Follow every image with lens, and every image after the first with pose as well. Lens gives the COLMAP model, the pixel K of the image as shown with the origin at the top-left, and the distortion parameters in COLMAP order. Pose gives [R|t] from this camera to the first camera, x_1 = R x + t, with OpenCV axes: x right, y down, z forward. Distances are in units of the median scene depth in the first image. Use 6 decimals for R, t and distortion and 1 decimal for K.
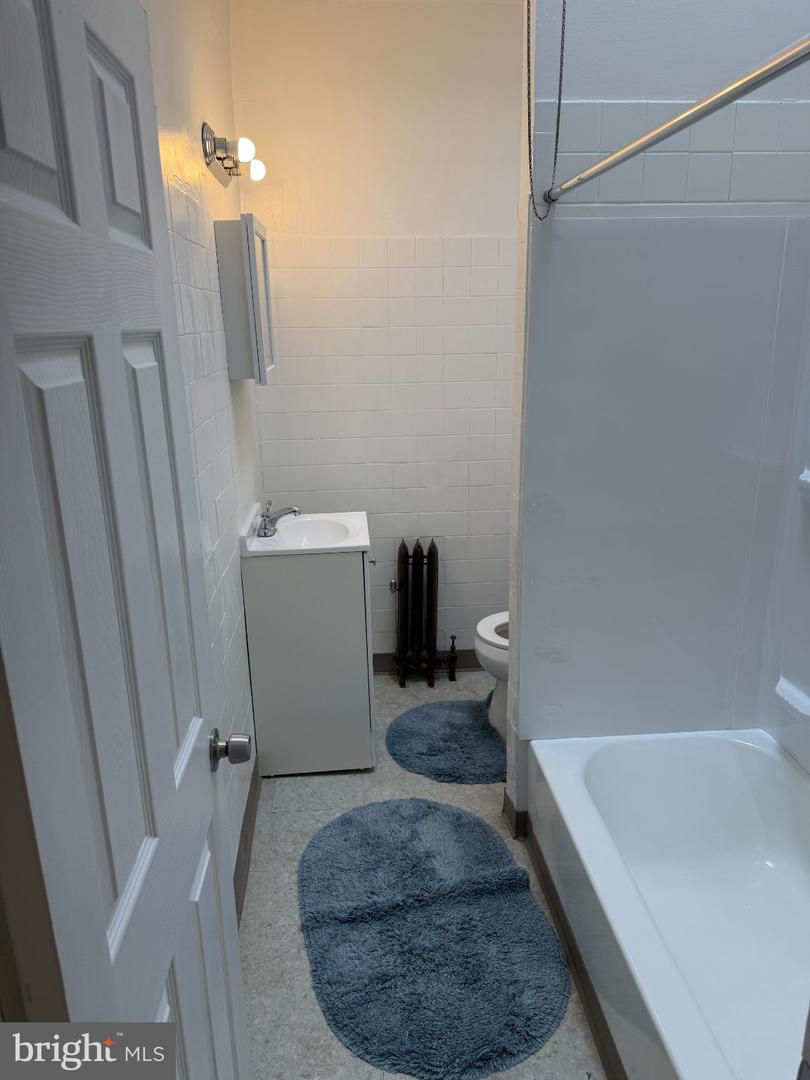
lens RADIAL K [[757.3, 0, 402.3], [0, 757.3, 536.4], [0, 0, 1]] dist [0.031409, -0.039218]
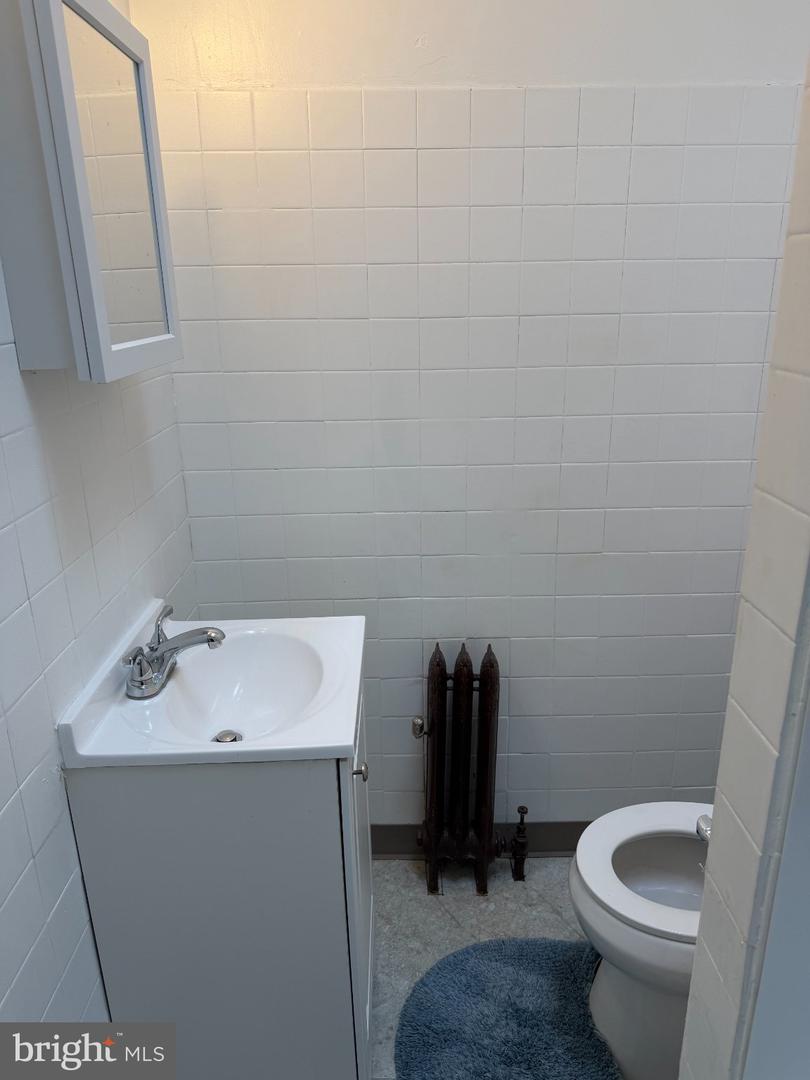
lens RADIAL K [[757.3, 0, 402.3], [0, 757.3, 536.4], [0, 0, 1]] dist [0.031409, -0.039218]
pose [[0.997665, 0.019666, -0.065397, 0.010164], [-0.016961, 0.998987, 0.041670, -0.101180], [0.066151, -0.040464, 0.996989, 0.438342]]
